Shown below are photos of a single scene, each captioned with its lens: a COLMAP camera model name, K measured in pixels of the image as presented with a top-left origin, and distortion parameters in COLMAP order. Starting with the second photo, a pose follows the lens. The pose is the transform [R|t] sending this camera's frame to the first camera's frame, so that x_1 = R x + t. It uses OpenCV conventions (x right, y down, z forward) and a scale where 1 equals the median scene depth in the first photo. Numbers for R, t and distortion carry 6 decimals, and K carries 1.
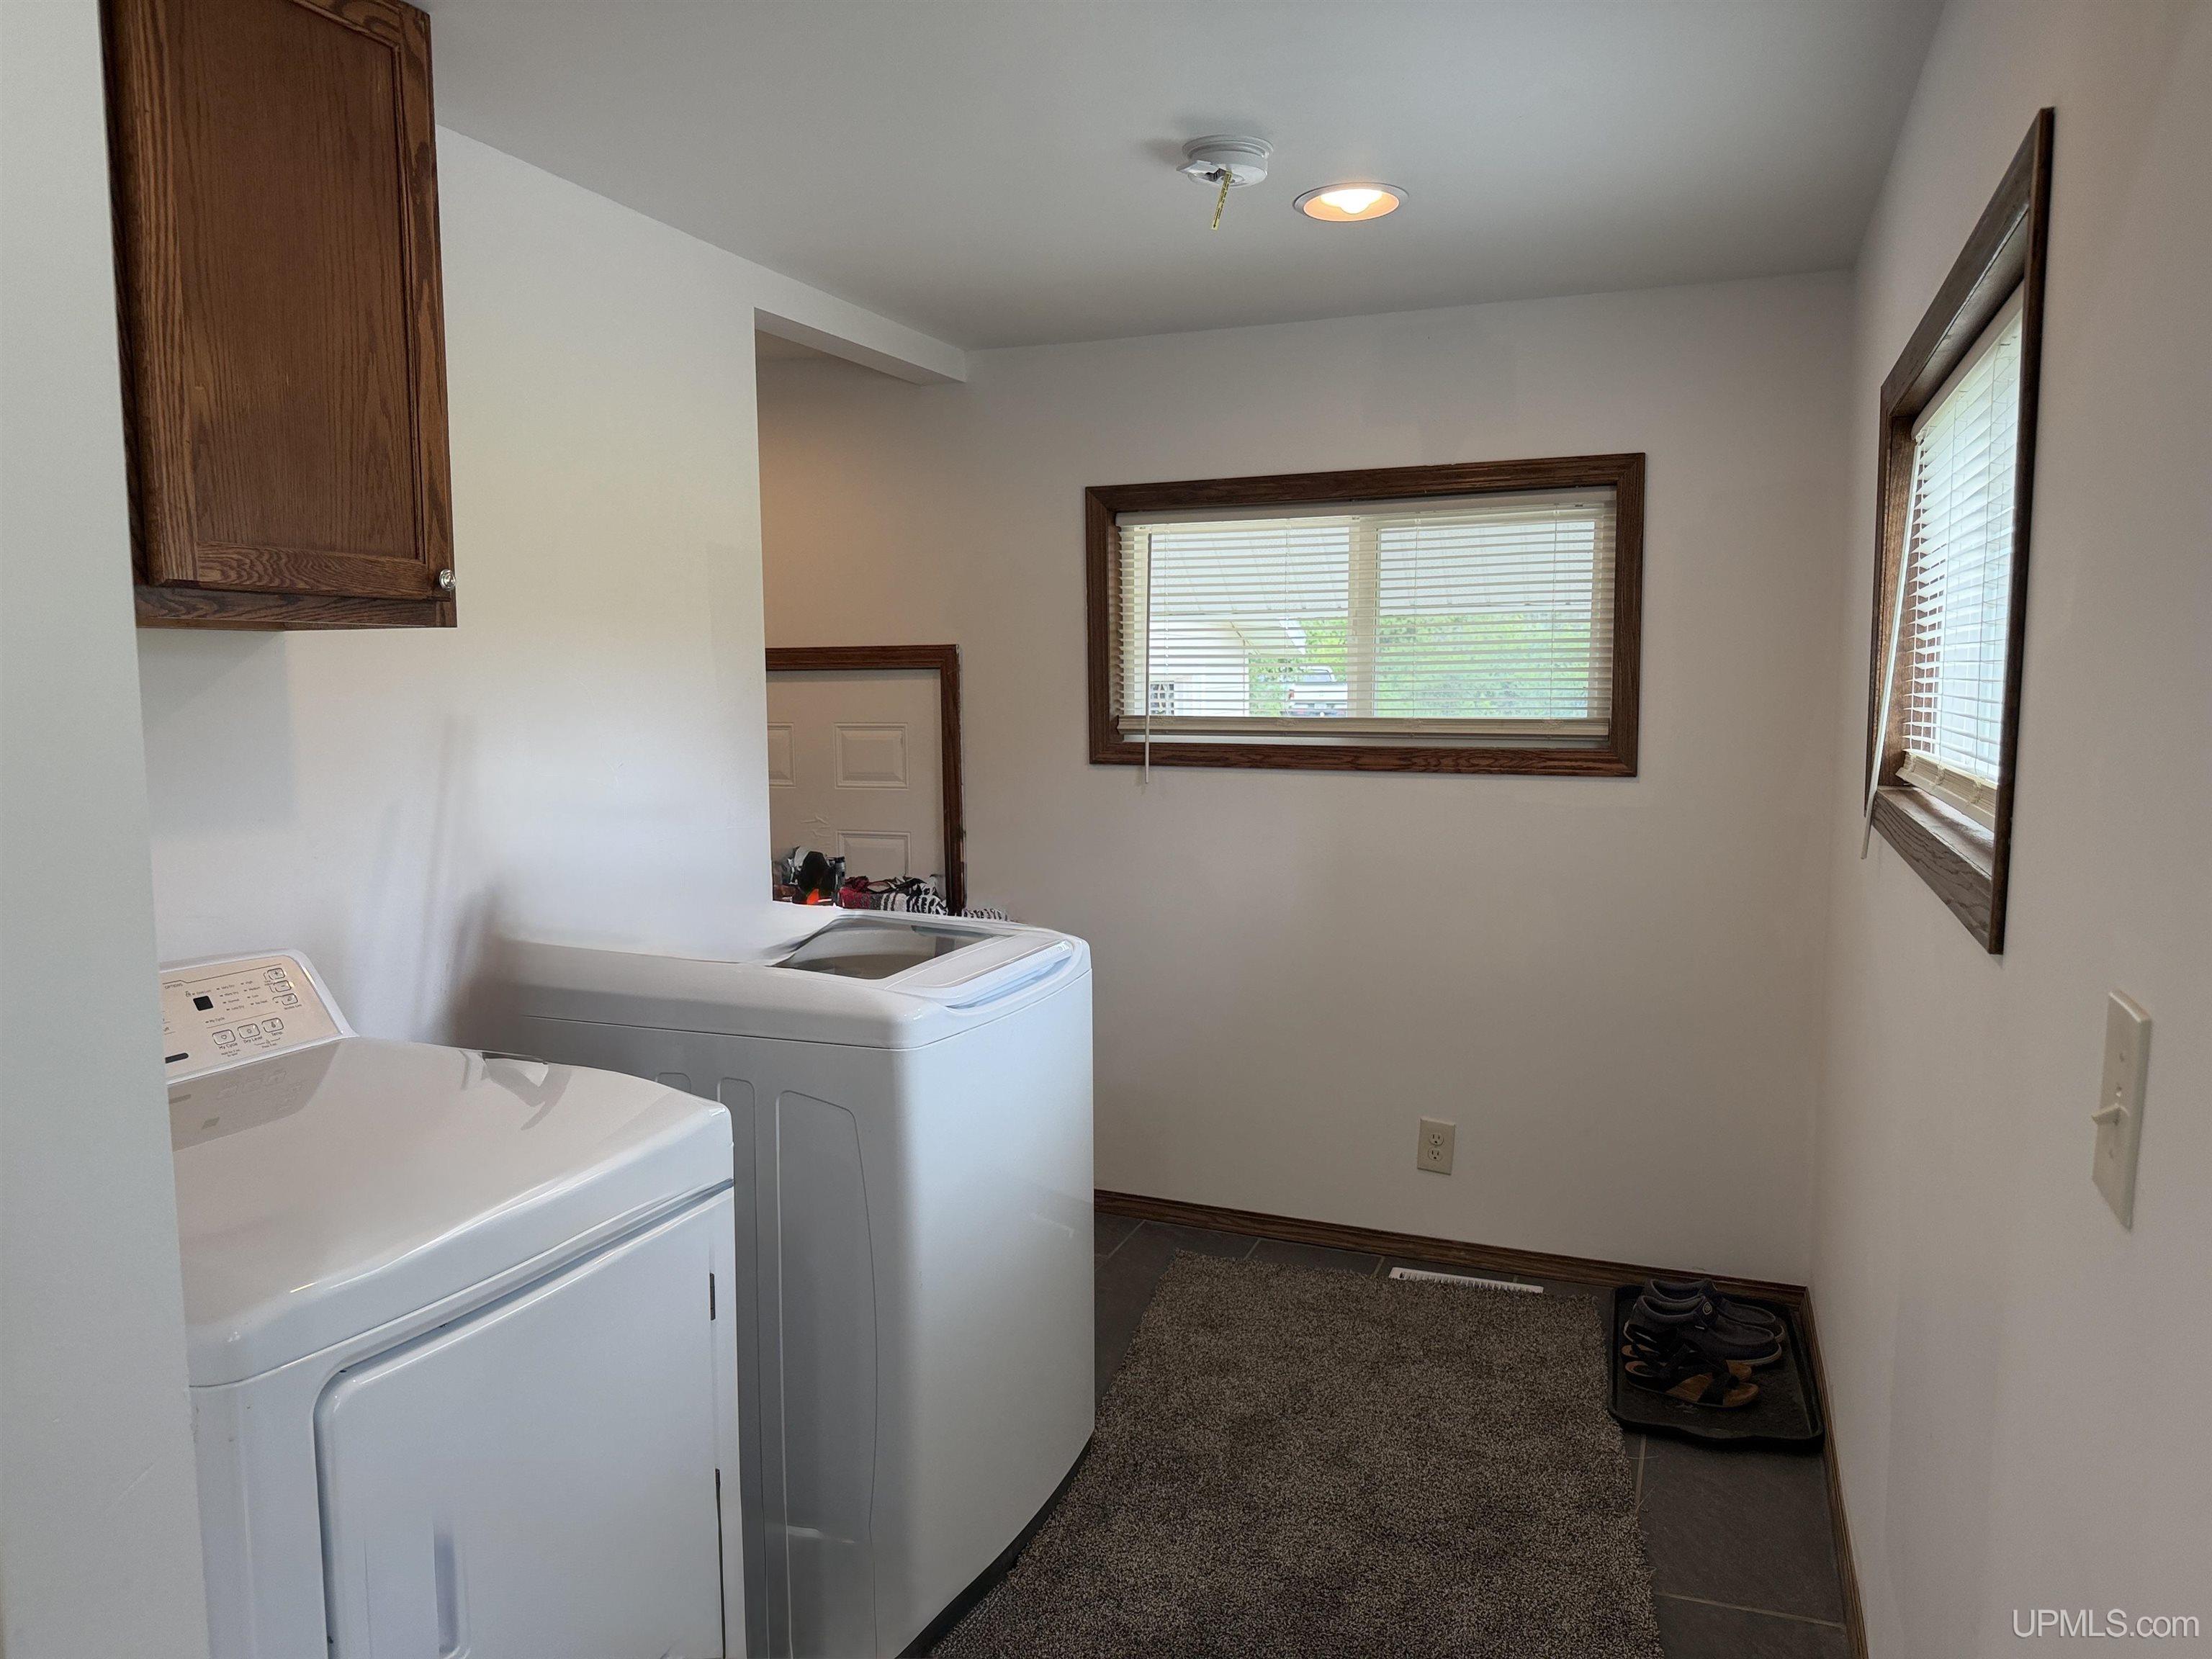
lens RADIAL K [[1544.2, 0, 1104.1], [0, 1544.2, 831.9], [0, 0, 1]] dist [0.050544, -0.069504]
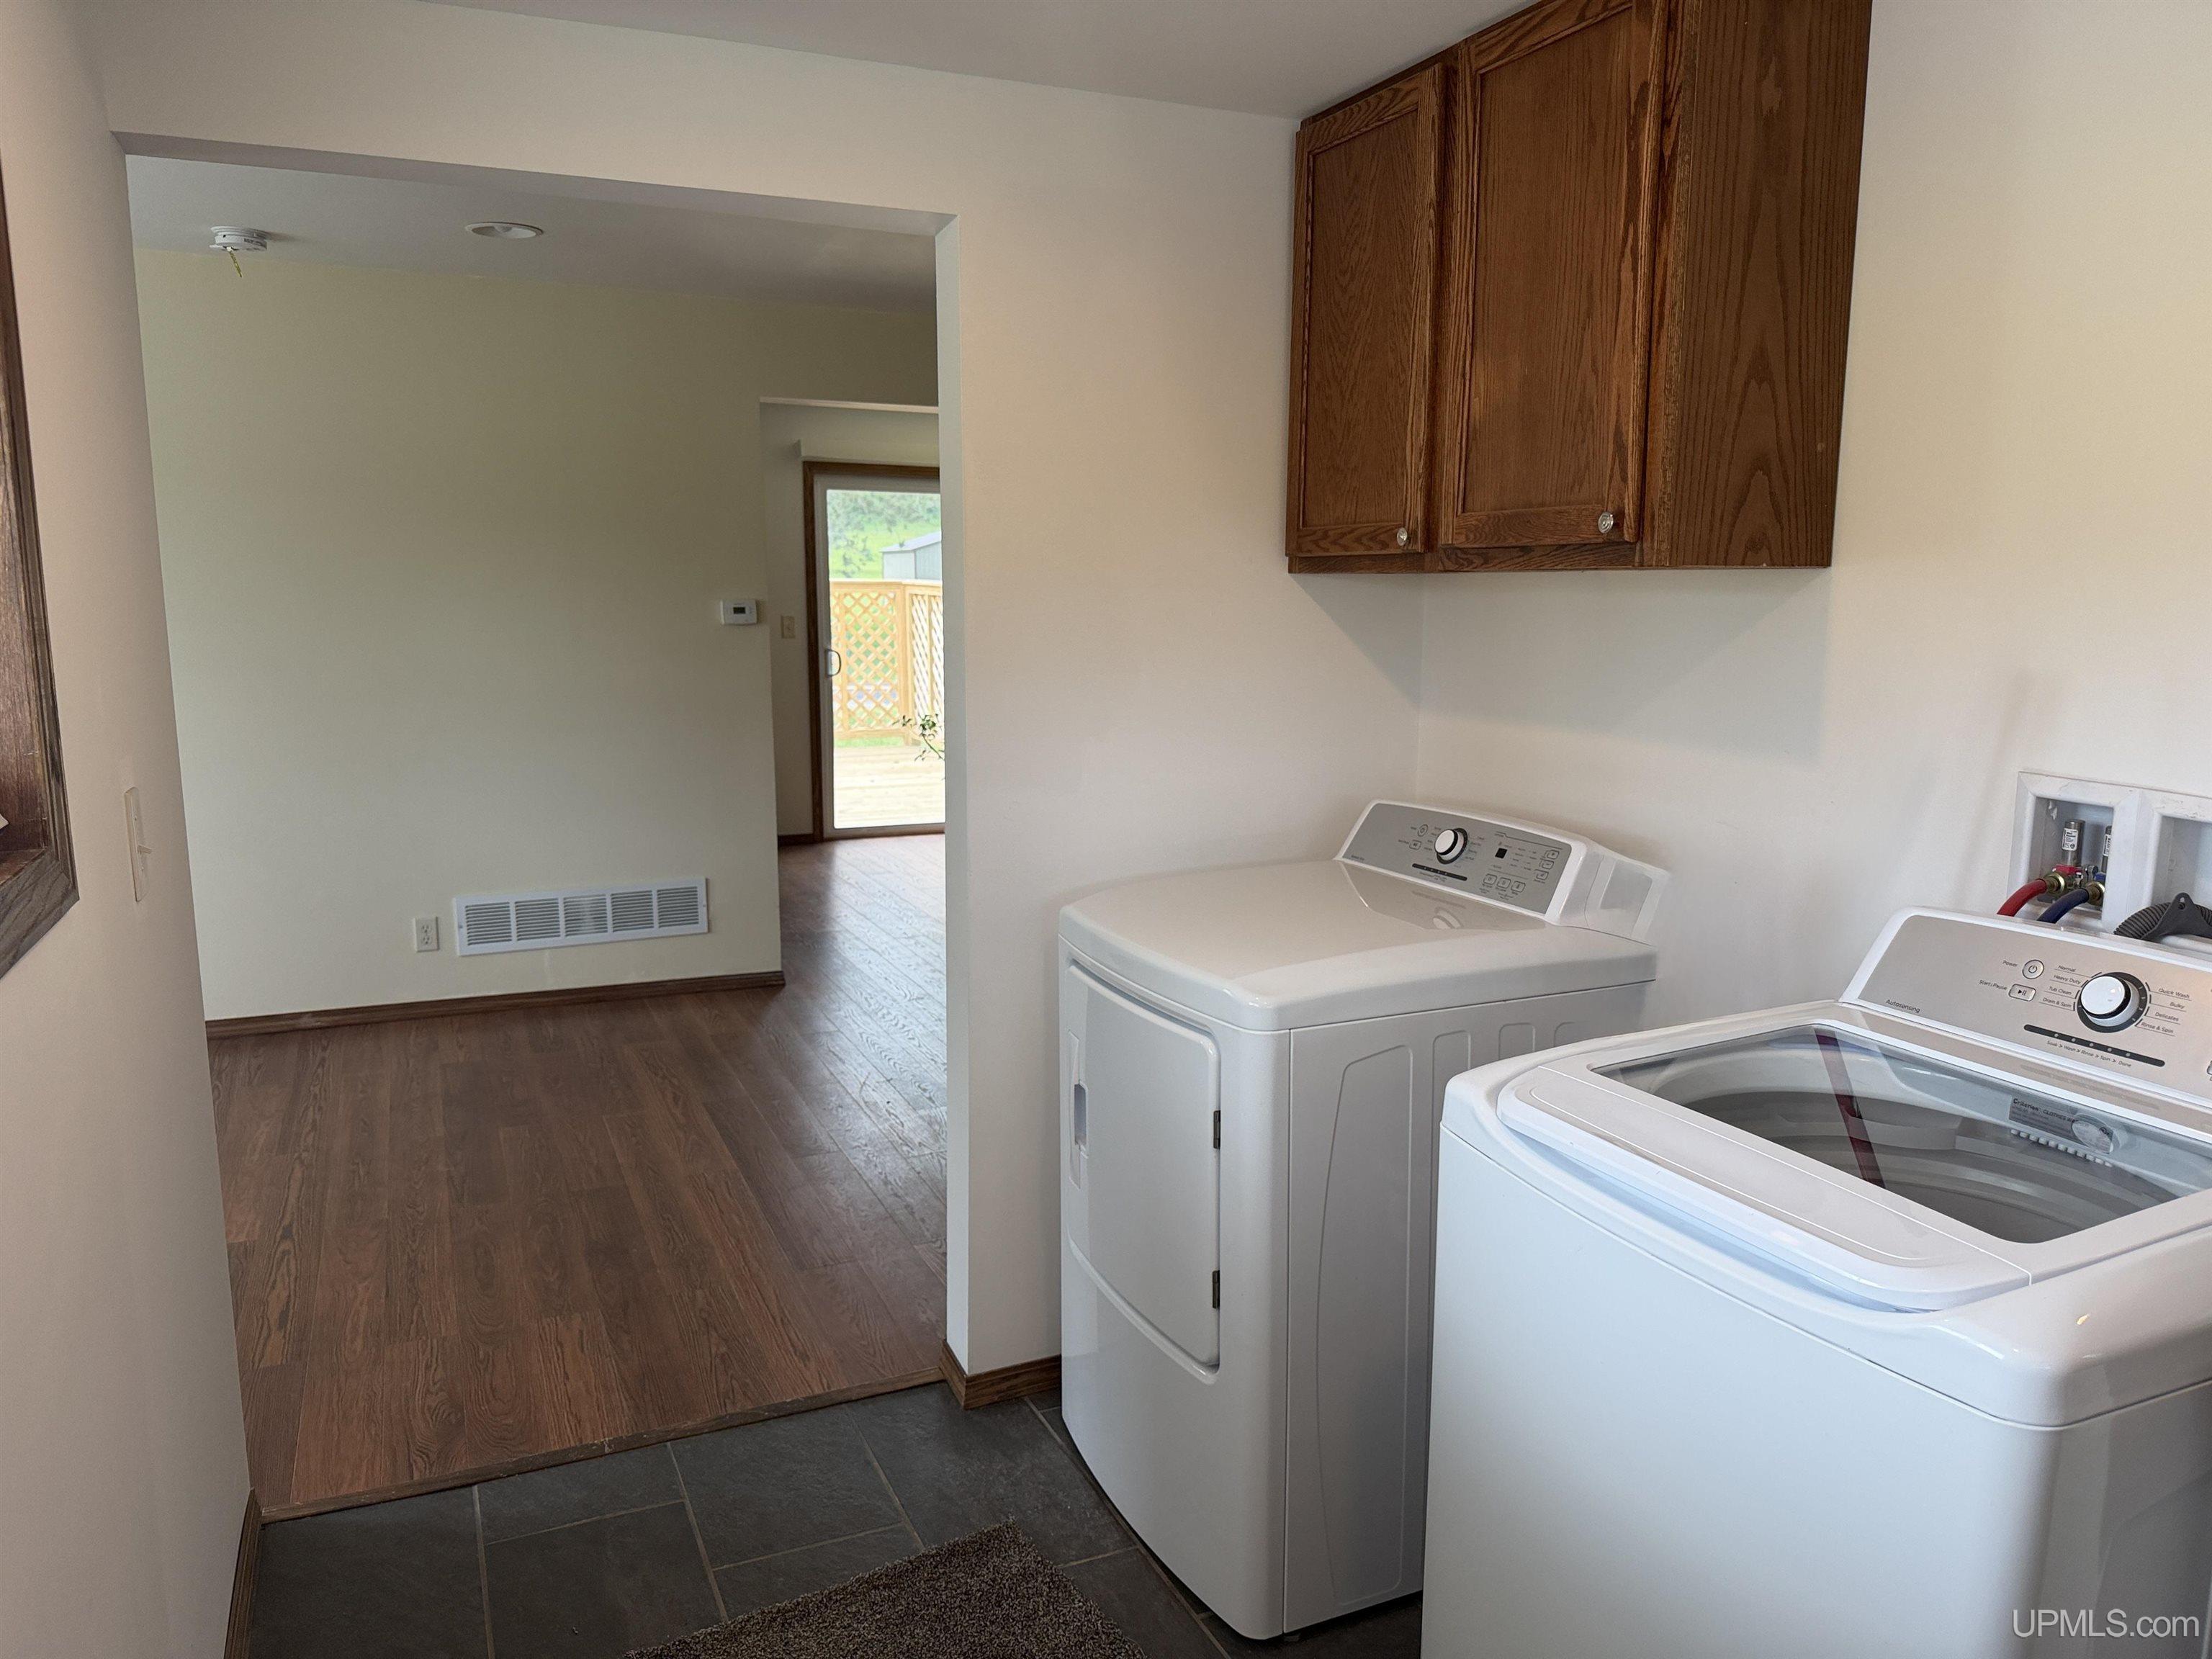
lens RADIAL K [[1544.2, 0, 1096.5], [0, 1544.2, 825.5], [0, 0, 1]] dist [0.050544, -0.069504]
pose [[-0.691155, 0.111802, -0.714006, 0.597219], [-0.074640, 0.971636, 0.224394, -0.182077], [0.718842, 0.208385, -0.663206, 1.564919]]
